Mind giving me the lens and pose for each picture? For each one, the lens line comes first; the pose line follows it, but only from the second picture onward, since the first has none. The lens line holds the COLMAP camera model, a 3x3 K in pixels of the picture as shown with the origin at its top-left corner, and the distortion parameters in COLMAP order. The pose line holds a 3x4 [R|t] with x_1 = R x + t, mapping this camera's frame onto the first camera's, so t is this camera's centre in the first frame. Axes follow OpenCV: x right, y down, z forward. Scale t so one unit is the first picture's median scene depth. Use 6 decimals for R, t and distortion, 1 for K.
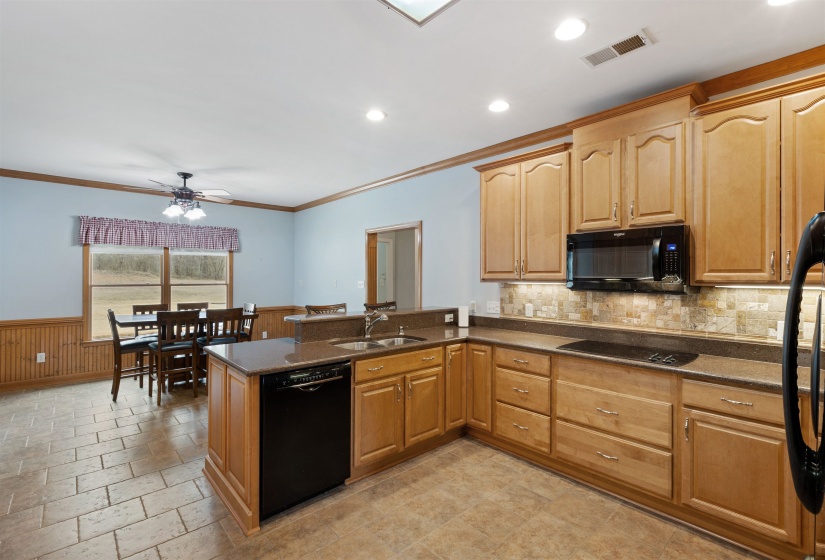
lens RADIAL K [[376.4, 0, 413.2], [0, 376.4, 277.7], [0, 0, 1]] dist [0.001889, 0.000052]
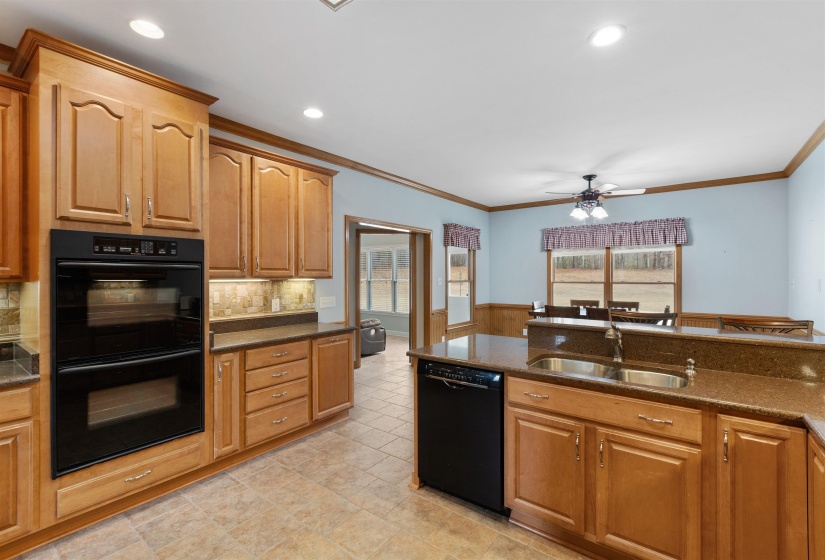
lens RADIAL K [[368.6, 0, 414.9], [0, 368.6, 277.8], [0, 0, 1]] dist [0.001280, 0.000054]
pose [[0.182850, 0.003149, -0.983136, 0.322876], [0.001399, 0.999993, 0.003463, 0.001896], [0.983140, -0.002008, 0.182844, 0.349537]]
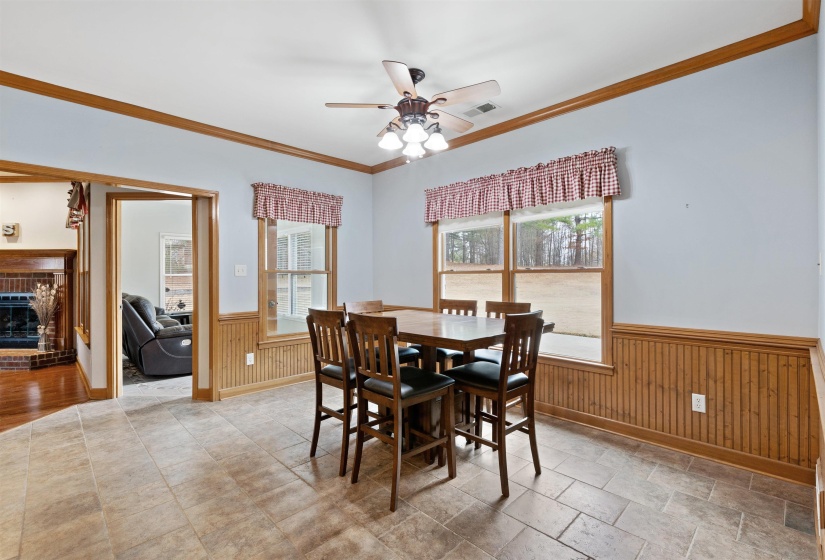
lens RADIAL K [[376.4, 0, 413.2], [0, 376.4, 277.7], [0, 0, 1]] dist [0.001889, 0.000052]
pose [[0.041317, -0.000173, -0.999146, -0.032573], [0.005672, 0.999984, 0.000061, 0.036390], [0.999130, -0.005669, 0.041317, 1.014615]]
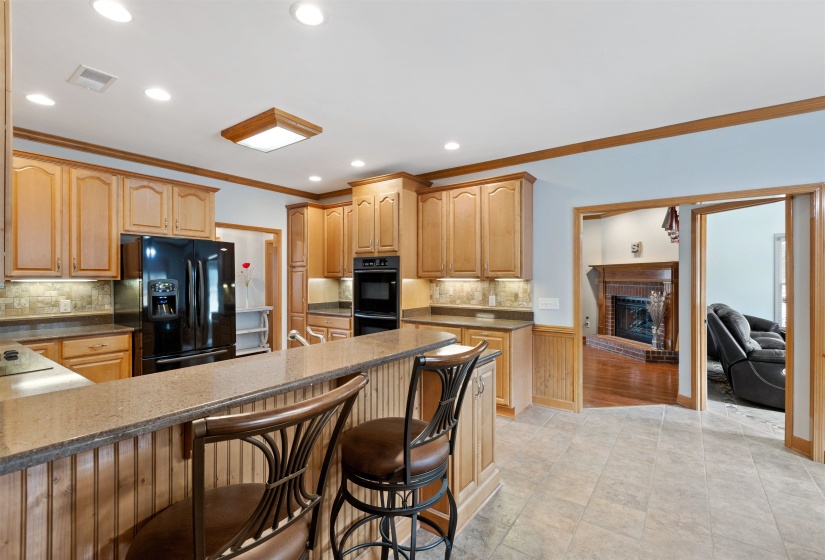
lens RADIAL K [[376.4, 0, 413.2], [0, 376.4, 277.7], [0, 0, 1]] dist [0.001889, 0.000052]
pose [[-0.977790, -0.004249, -0.209546, -0.086549], [-0.003925, 0.999990, -0.001962, 0.005885], [0.209552, -0.001096, -0.977797, 1.080215]]
